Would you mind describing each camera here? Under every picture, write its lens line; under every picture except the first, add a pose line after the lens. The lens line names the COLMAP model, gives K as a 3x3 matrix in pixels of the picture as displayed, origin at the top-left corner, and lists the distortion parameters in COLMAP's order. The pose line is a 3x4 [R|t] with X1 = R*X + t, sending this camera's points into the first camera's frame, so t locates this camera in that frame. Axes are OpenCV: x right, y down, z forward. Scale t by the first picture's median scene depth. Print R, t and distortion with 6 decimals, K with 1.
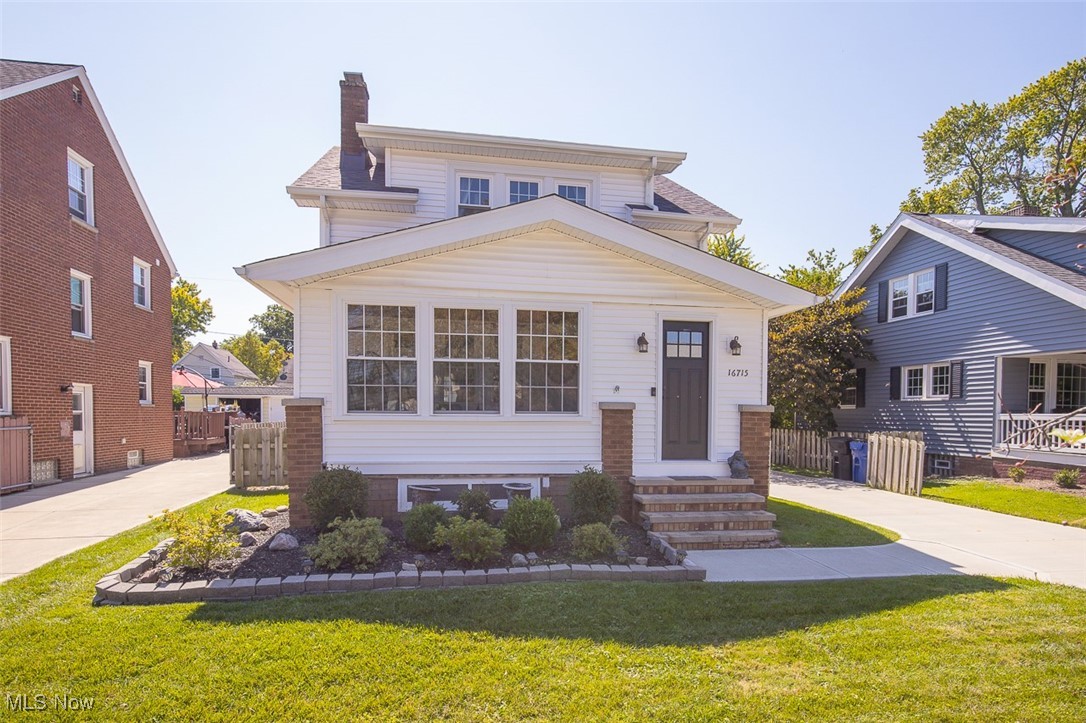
lens RADIAL K [[593.4, 0, 544.2], [0, 593.4, 428.7], [0, 0, 1]] dist [0.000949, 0.000033]
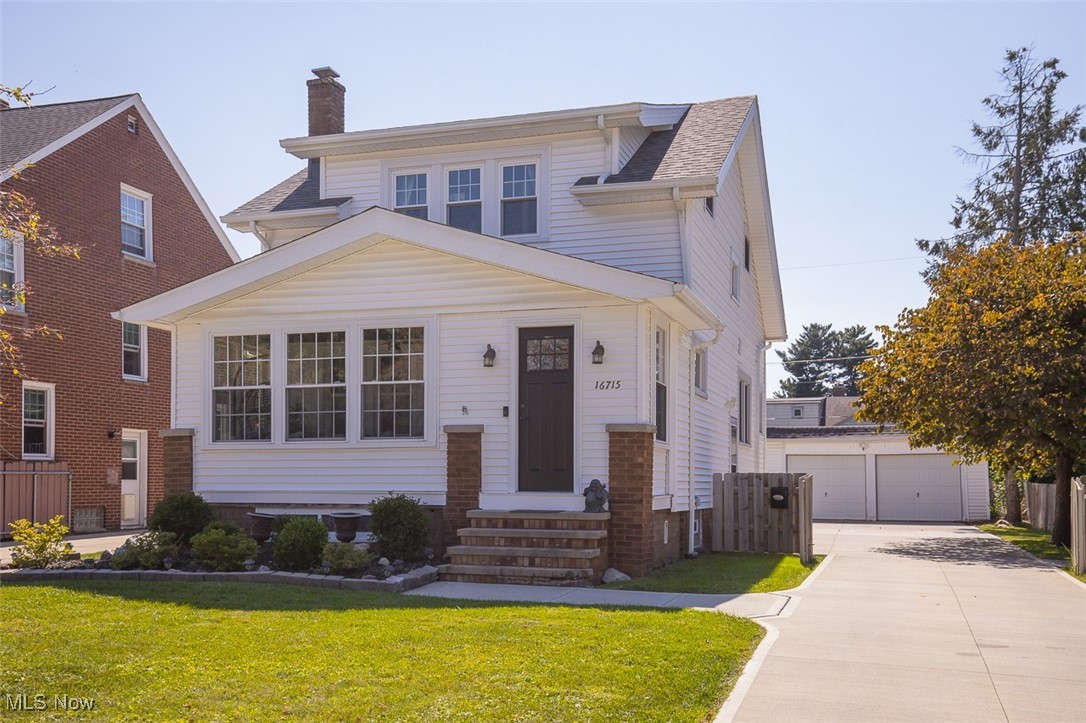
lens RADIAL K [[1073.9, 0, 541.3], [0, 1073.9, 462.1], [0, 0, 1]] dist [0.115577, 0.000649]
pose [[0.882297, -0.015837, -0.470427, 0.980361], [-0.007135, 0.998869, -0.047008, 0.085461], [0.470640, 0.044831, 0.881186, -0.353961]]
